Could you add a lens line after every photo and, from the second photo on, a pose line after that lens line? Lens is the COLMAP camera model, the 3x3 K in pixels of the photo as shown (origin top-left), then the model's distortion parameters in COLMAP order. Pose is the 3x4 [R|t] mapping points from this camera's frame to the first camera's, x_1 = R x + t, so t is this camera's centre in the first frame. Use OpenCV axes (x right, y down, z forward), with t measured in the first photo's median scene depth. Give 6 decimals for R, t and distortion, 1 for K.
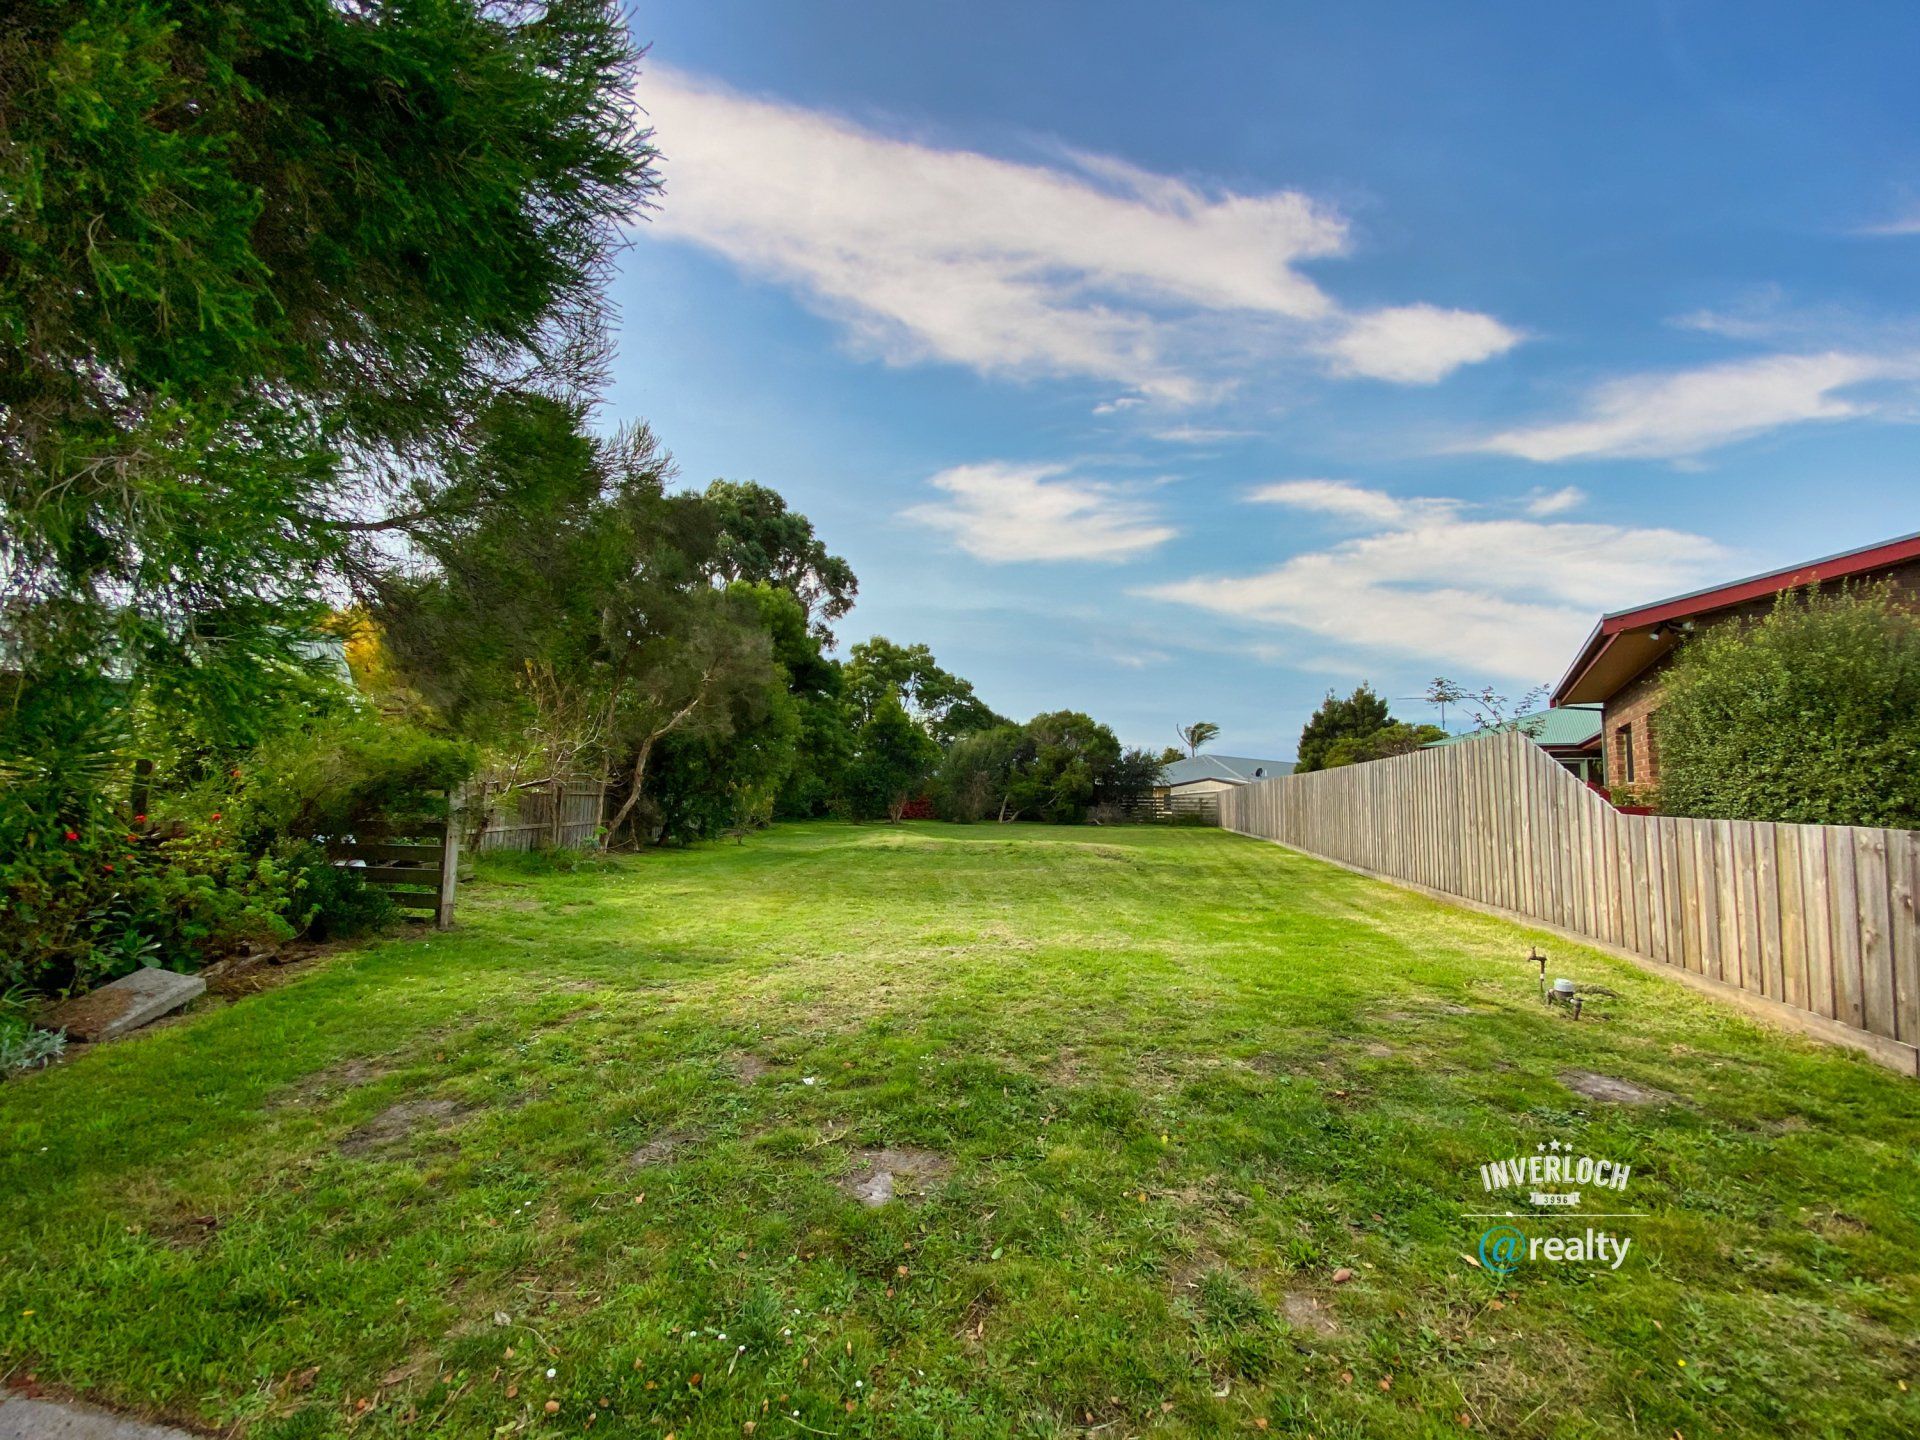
lens RADIAL K [[813.5, 0, 994.9], [0, 813.5, 706.9], [0, 0, 1]] dist [-0.049824, -0.000091]
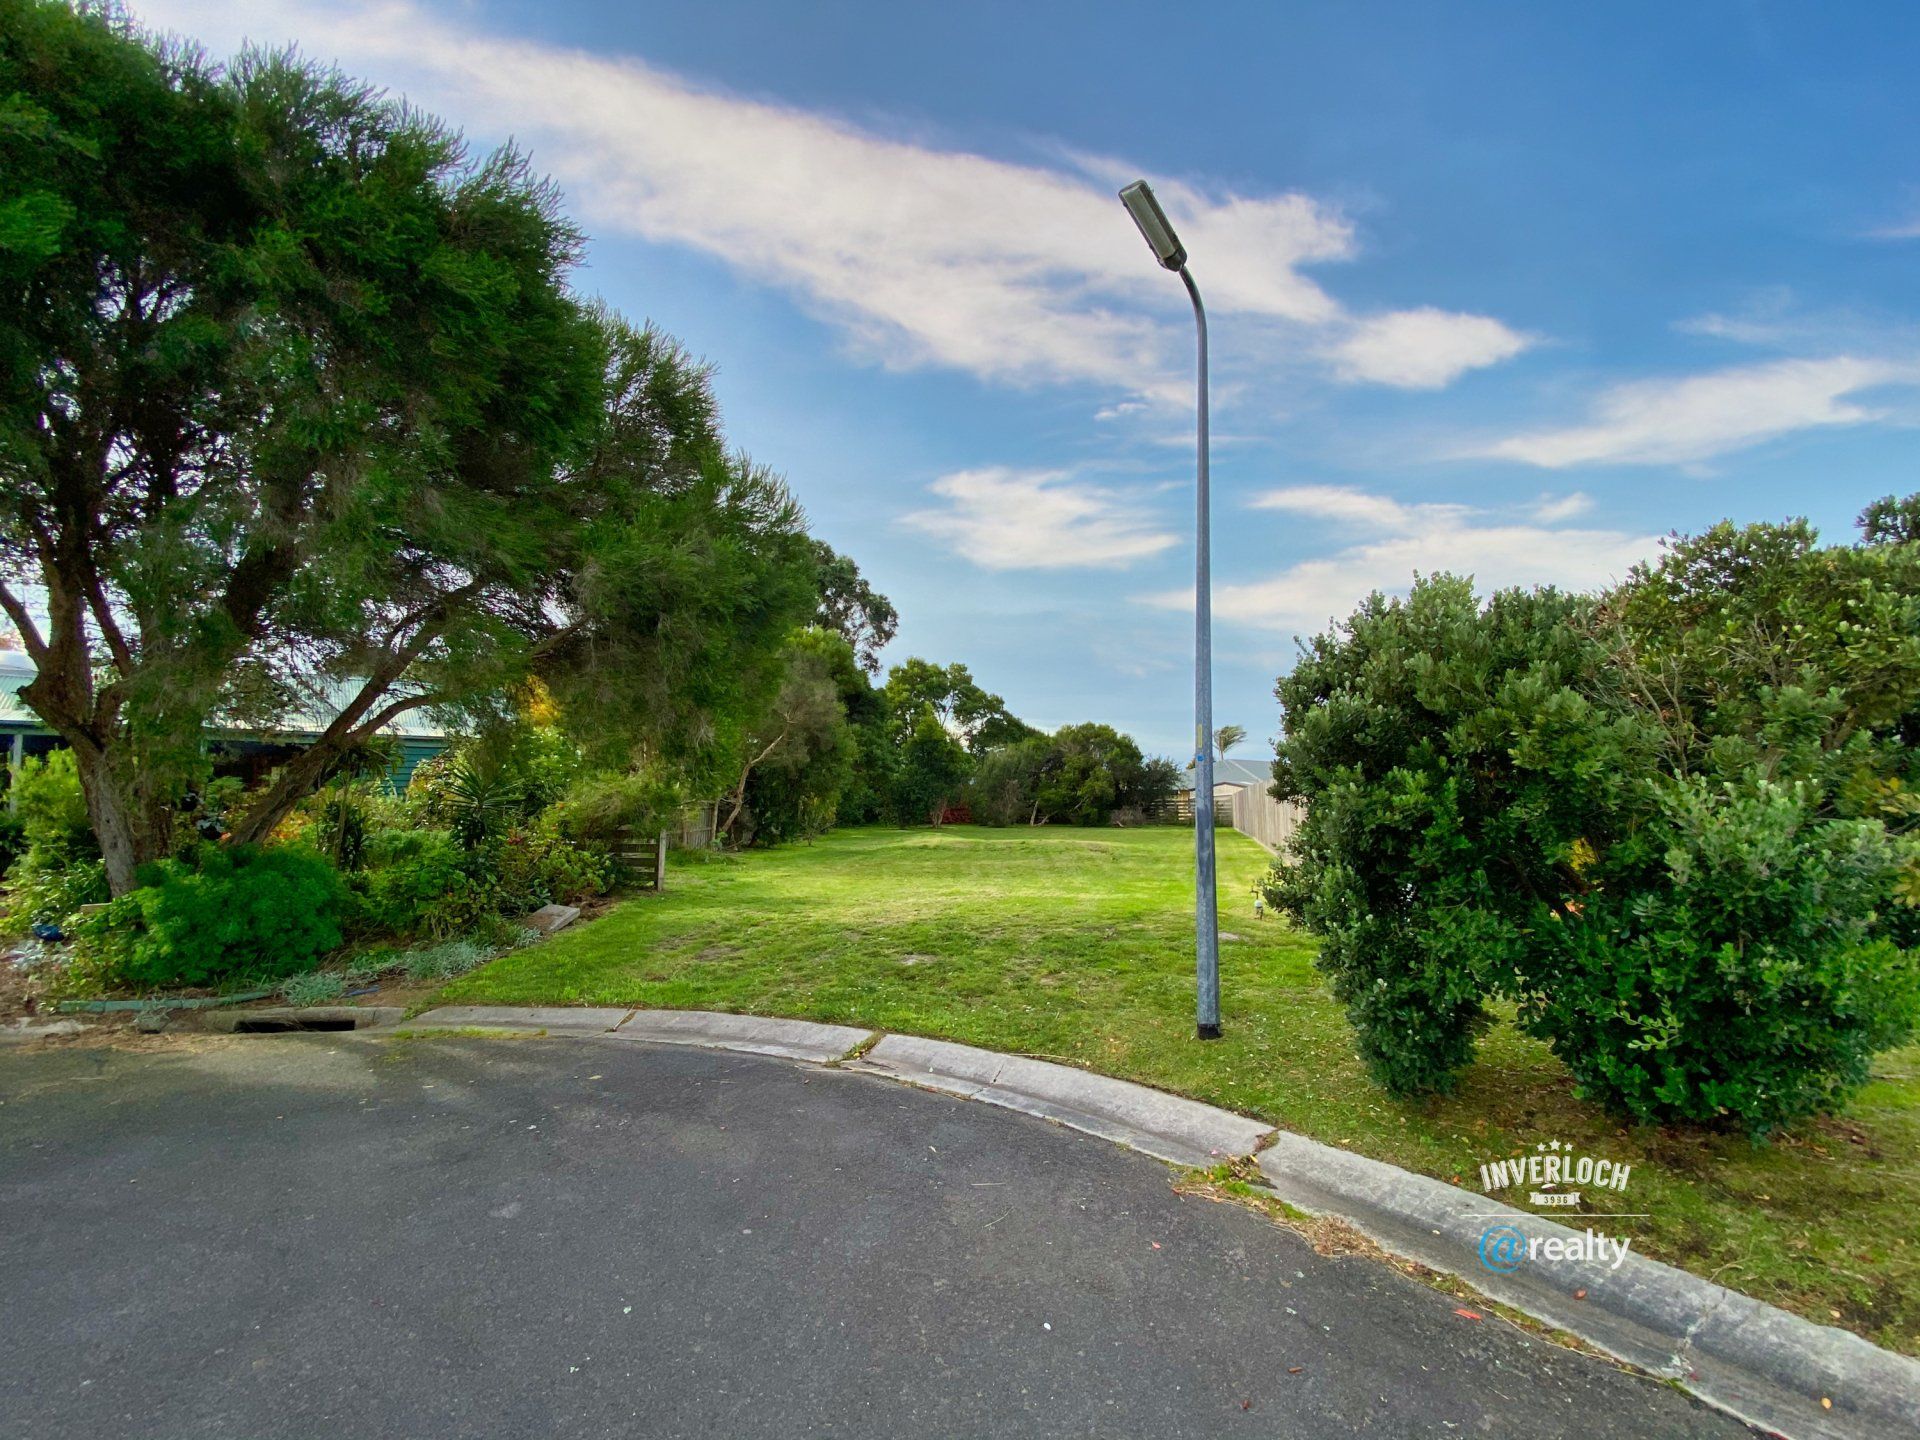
lens RADIAL K [[780.9, 0, 960.0], [0, 780.9, 720.0], [0, 0, 1]] dist [-0.001864, -0.000106]
pose [[0.995429, -0.024173, -0.092394, 0.020246], [0.024675, 0.999686, 0.004295, -0.015121], [0.092261, -0.006555, 0.995713, -0.113885]]
